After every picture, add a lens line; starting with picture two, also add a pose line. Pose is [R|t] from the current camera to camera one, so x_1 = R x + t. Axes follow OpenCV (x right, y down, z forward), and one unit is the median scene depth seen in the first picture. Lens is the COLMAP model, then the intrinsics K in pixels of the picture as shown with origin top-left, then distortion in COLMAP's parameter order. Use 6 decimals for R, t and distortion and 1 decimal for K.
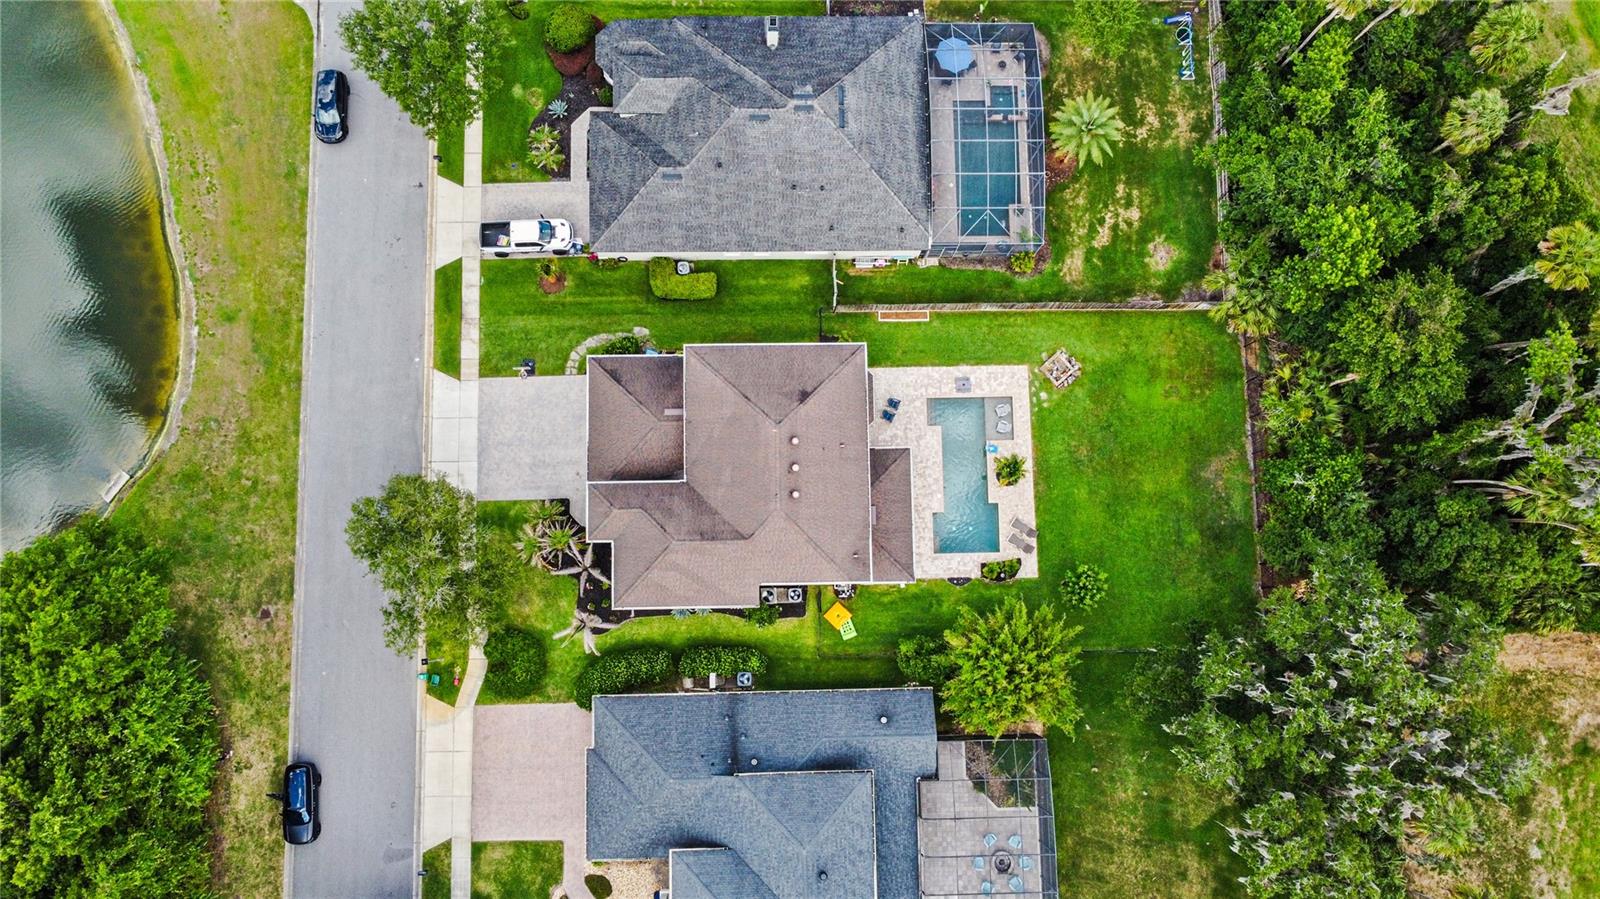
lens RADIAL K [[1228.1, 0, 800.0], [0, 1228.1, 449.5], [0, 0, 1]] dist [0.000711, -0.001945]
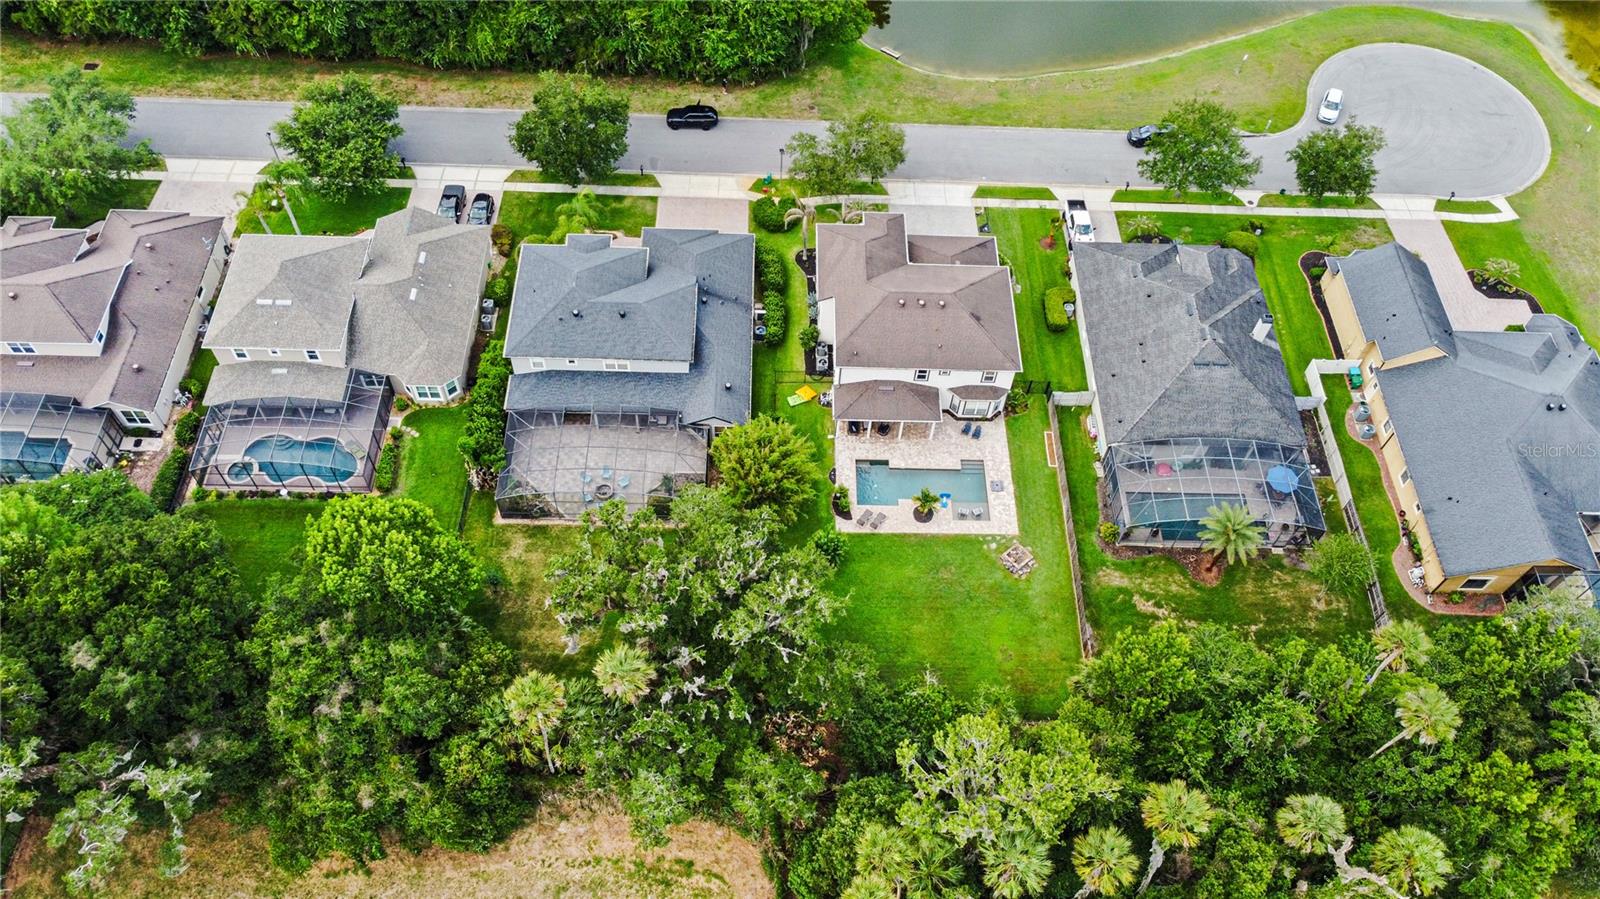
lens RADIAL K [[1228.1, 0, 800.0], [0, 1228.1, 449.5], [0, 0, 1]] dist [0.000711, -0.001945]
pose [[-0.014705, 0.800502, -0.599150, 0.822085], [-0.995882, 0.041888, 0.080406, 0.040314], [0.089462, 0.597865, 0.796589, 0.014686]]
